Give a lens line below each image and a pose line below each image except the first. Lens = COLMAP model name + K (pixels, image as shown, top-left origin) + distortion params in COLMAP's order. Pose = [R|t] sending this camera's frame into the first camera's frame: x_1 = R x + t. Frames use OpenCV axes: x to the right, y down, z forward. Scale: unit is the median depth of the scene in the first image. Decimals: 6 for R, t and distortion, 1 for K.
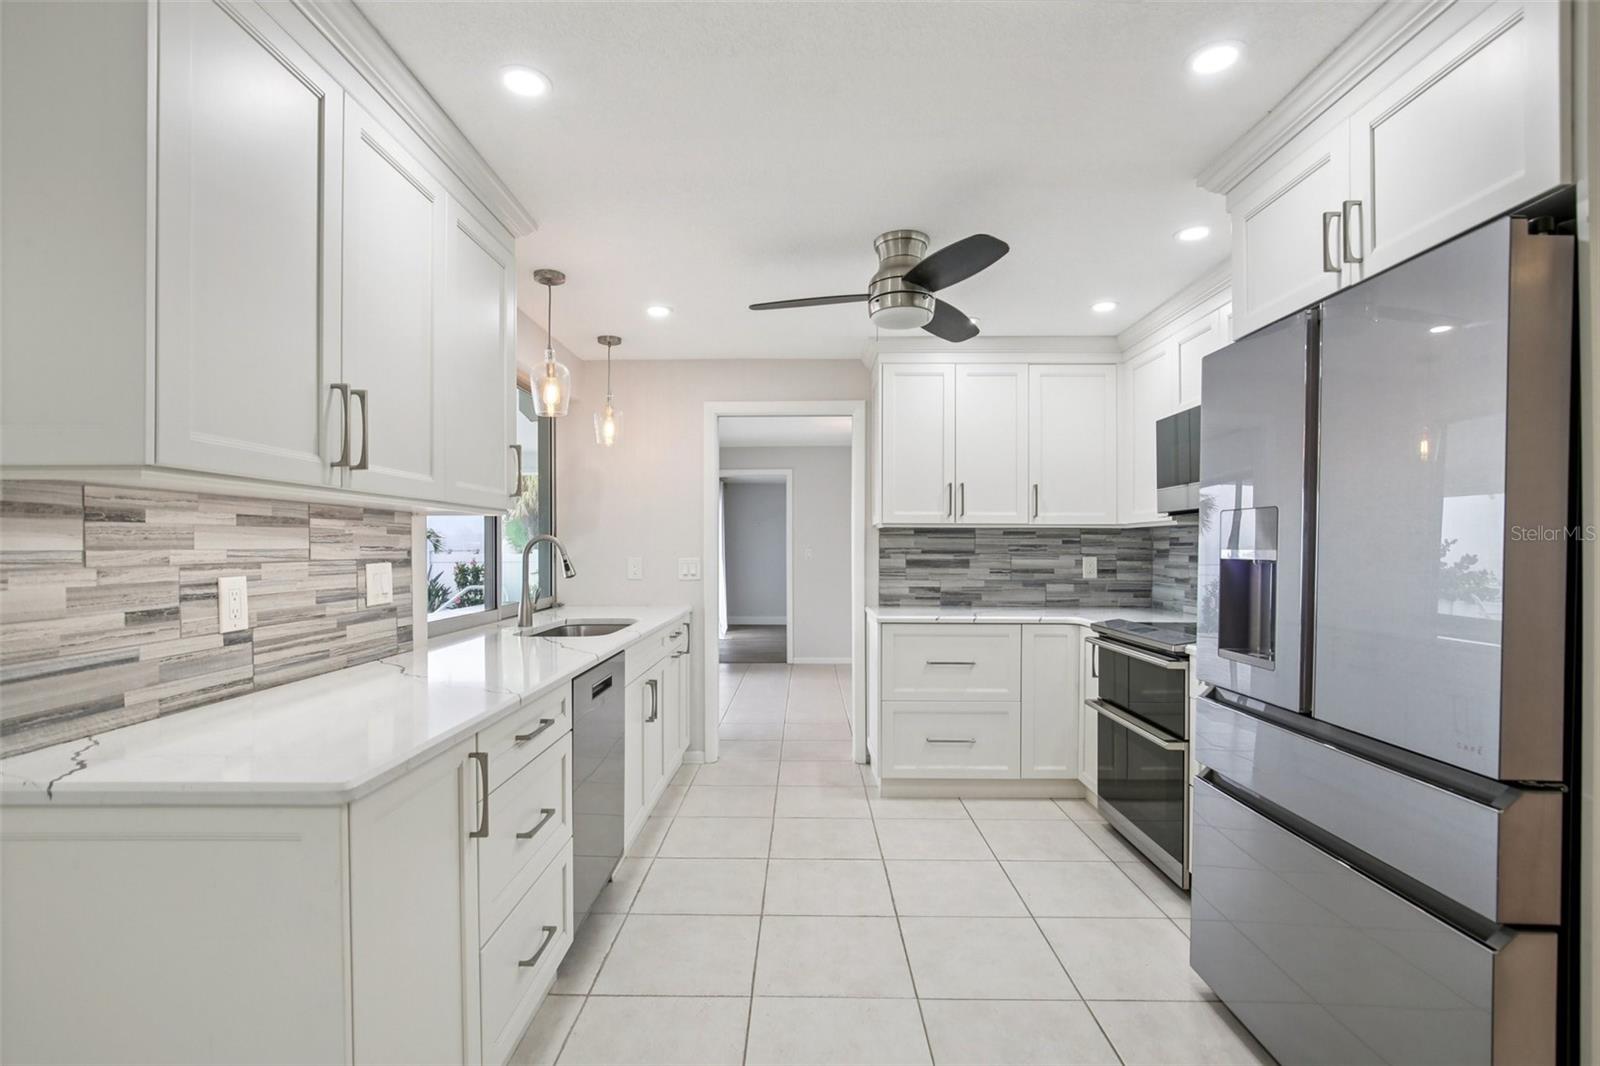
lens RADIAL K [[738.1, 0, 800.0], [0, 738.1, 533.0], [0, 0, 1]] dist [0.000198, 0.000012]
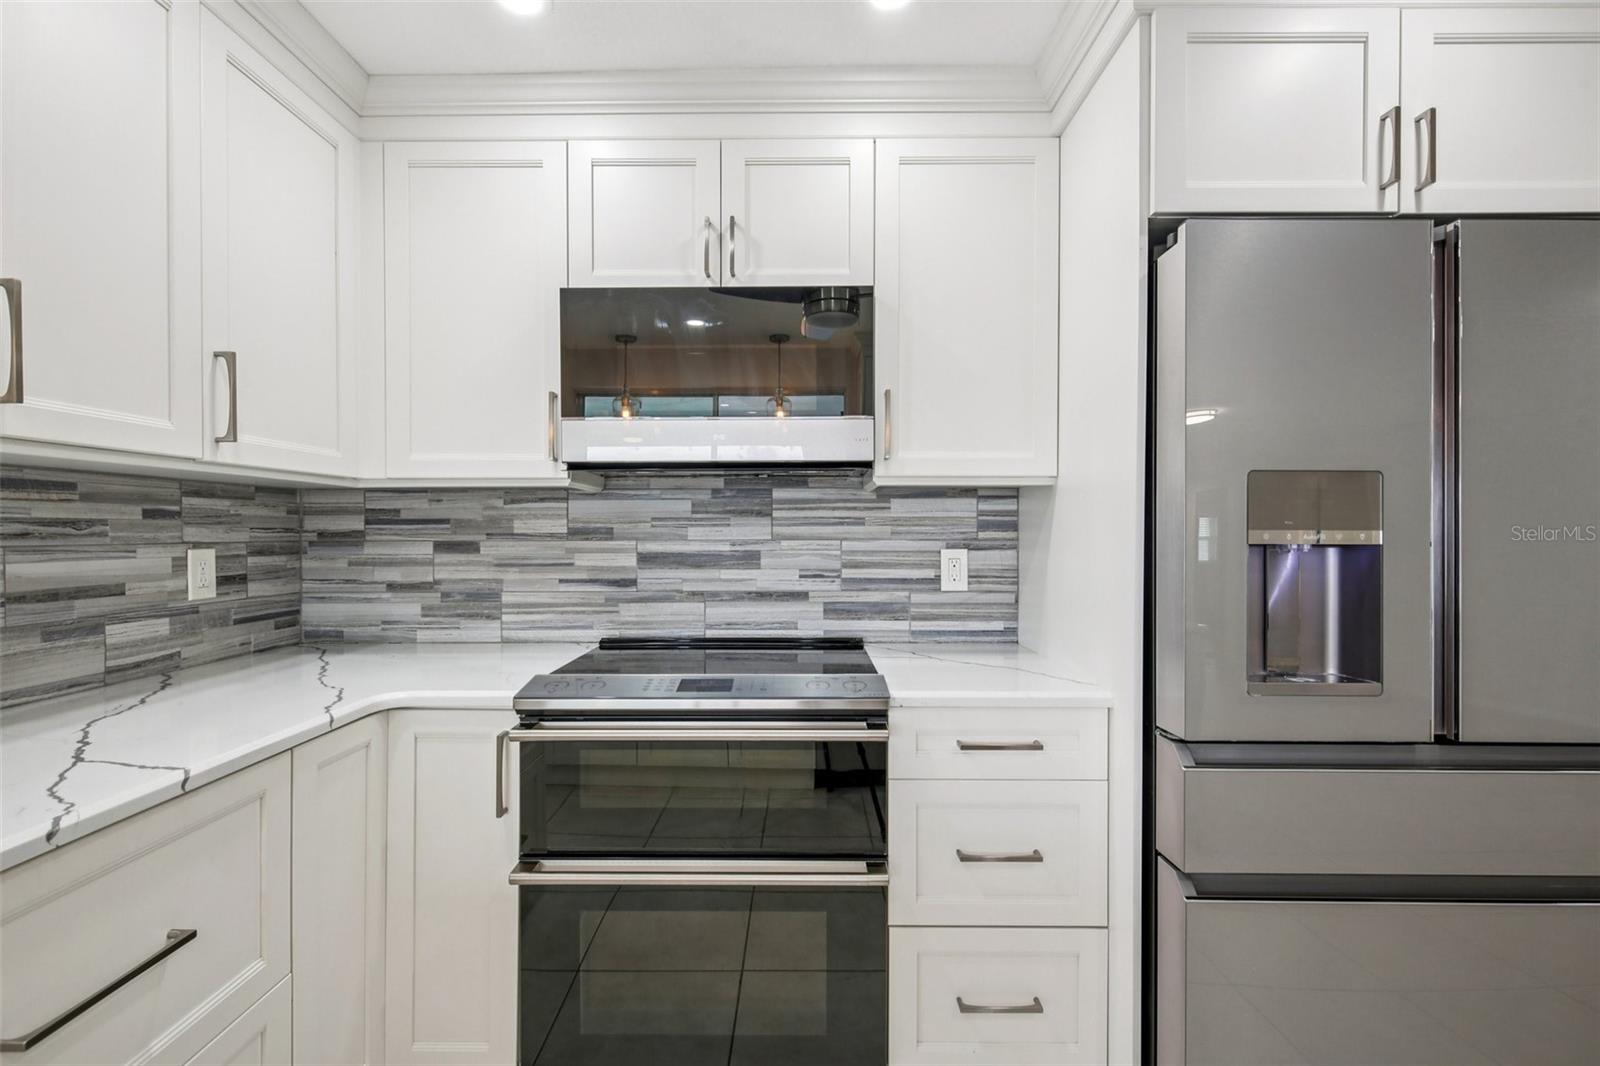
lens RADIAL K [[738.1, 0, 800.0], [0, 738.1, 533.0], [0, 0, 1]] dist [0.000198, 0.000012]
pose [[0.002812, -0.006572, 0.999974, -0.038262], [-0.017393, 0.999827, 0.006620, 0.013819], [-0.999845, -0.017411, 0.002697, 0.649248]]
